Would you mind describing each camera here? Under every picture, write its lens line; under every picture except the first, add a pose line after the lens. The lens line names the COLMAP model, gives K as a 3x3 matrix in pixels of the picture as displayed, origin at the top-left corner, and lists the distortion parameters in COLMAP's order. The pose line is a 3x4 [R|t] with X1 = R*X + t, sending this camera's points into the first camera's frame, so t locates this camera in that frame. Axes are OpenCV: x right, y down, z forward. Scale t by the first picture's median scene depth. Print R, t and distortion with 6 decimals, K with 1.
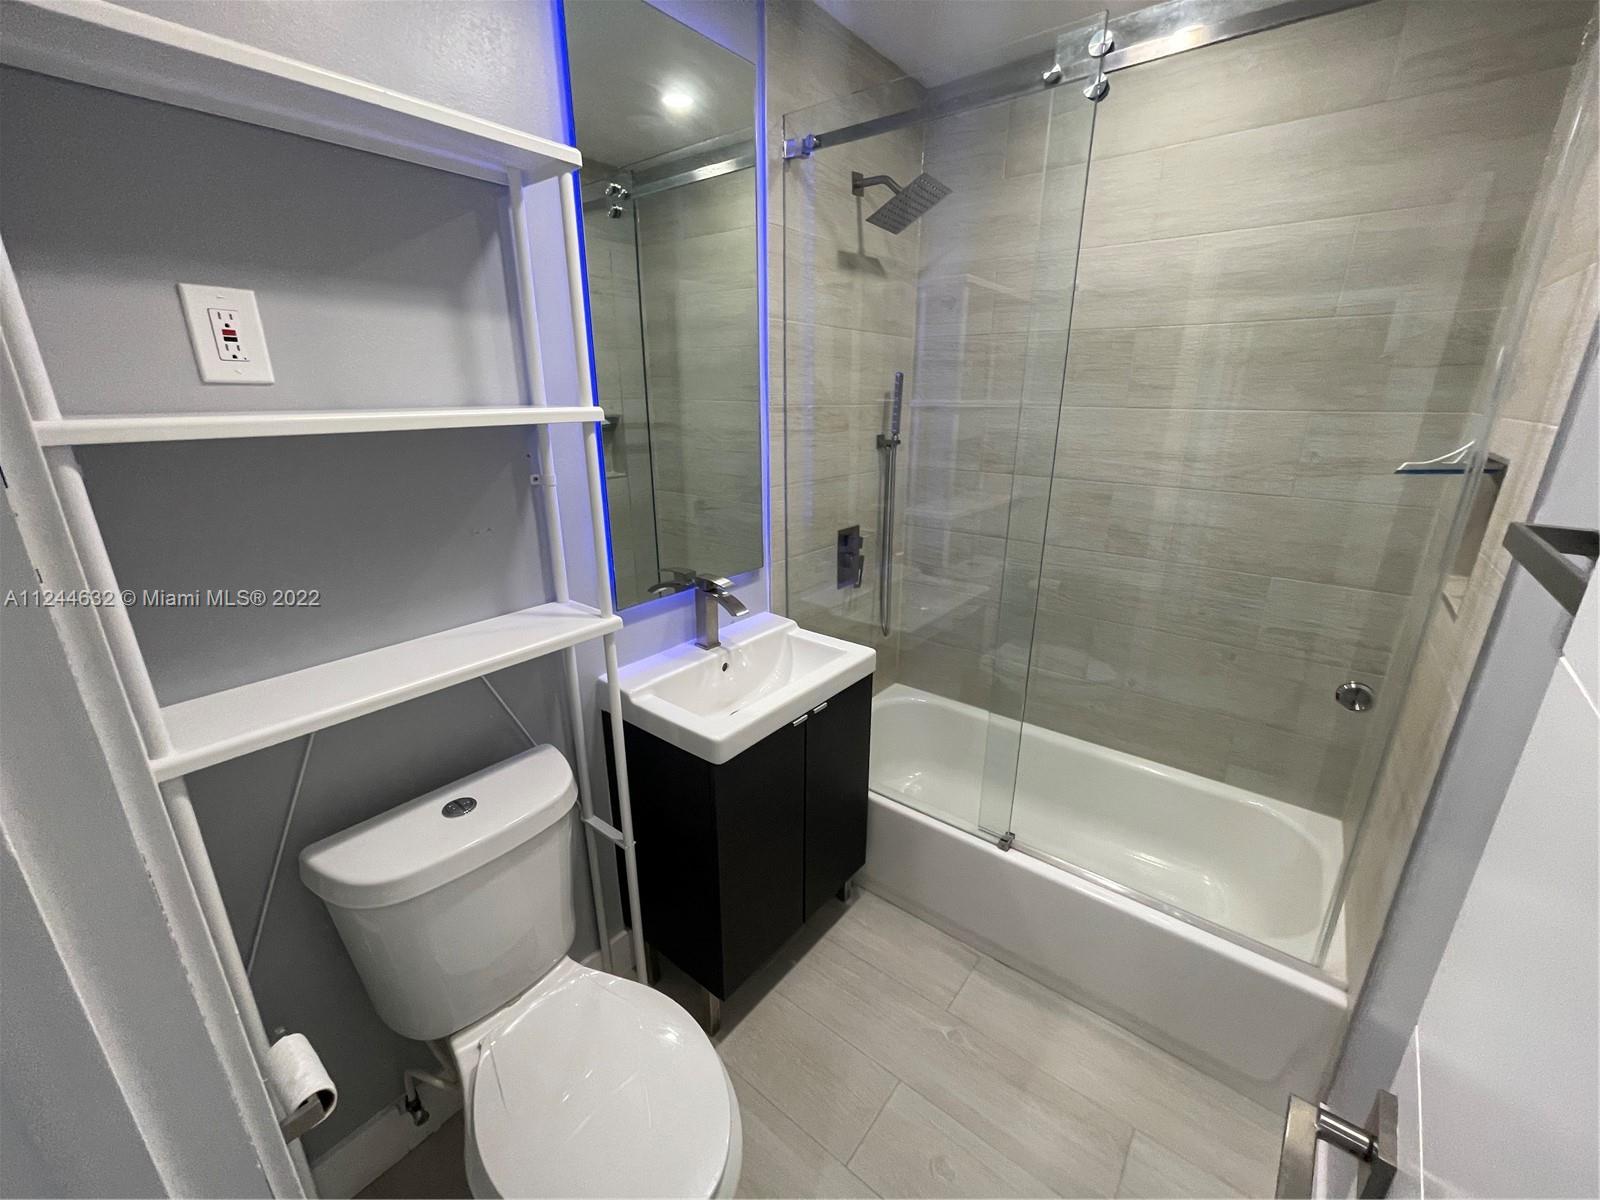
lens RADIAL K [[646.7, 0, 797.0], [0, 646.7, 599.3], [0, 0, 1]] dist [-0.003917, 0.002570]
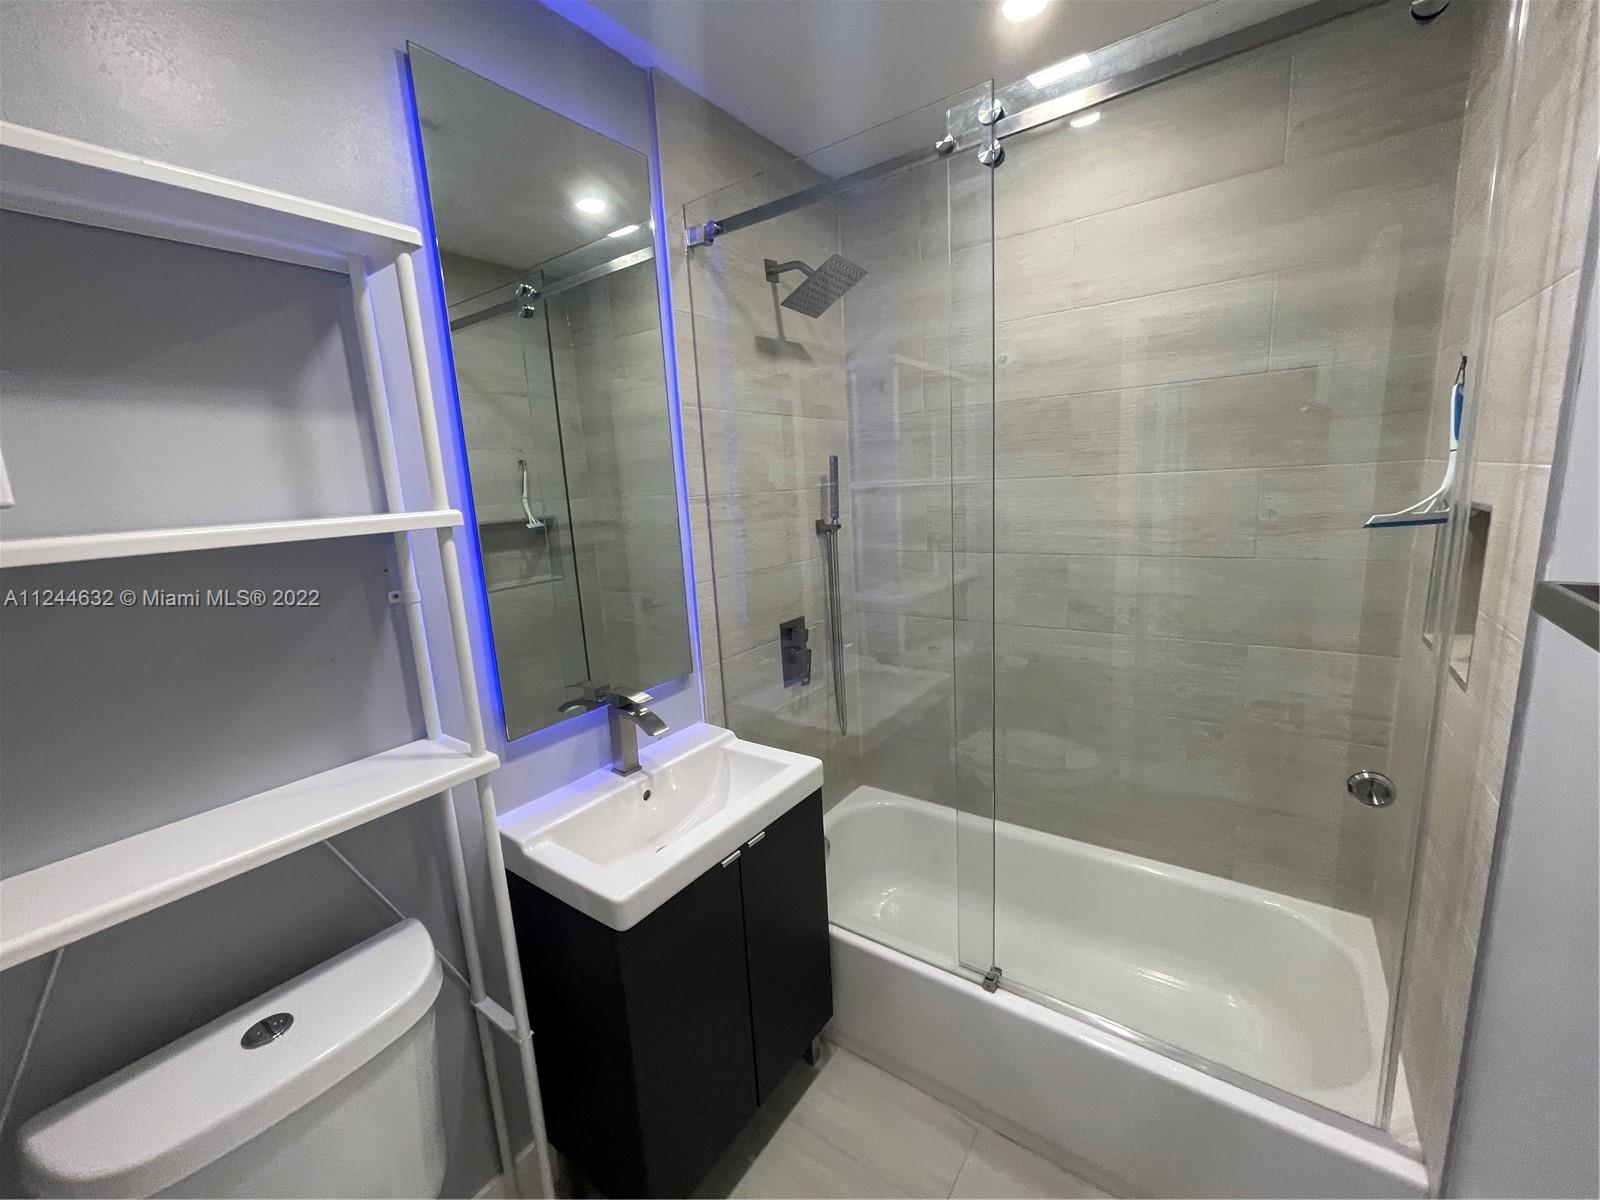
lens RADIAL K [[646.7, 0, 800.6], [0, 646.7, 600.6], [0, 0, 1]] dist [-0.003917, 0.002570]
pose [[0.997067, -0.065544, 0.039506, 0.075324], [0.070093, 0.989343, -0.127622, -0.026586], [-0.030720, 0.130017, 0.991036, 0.109731]]
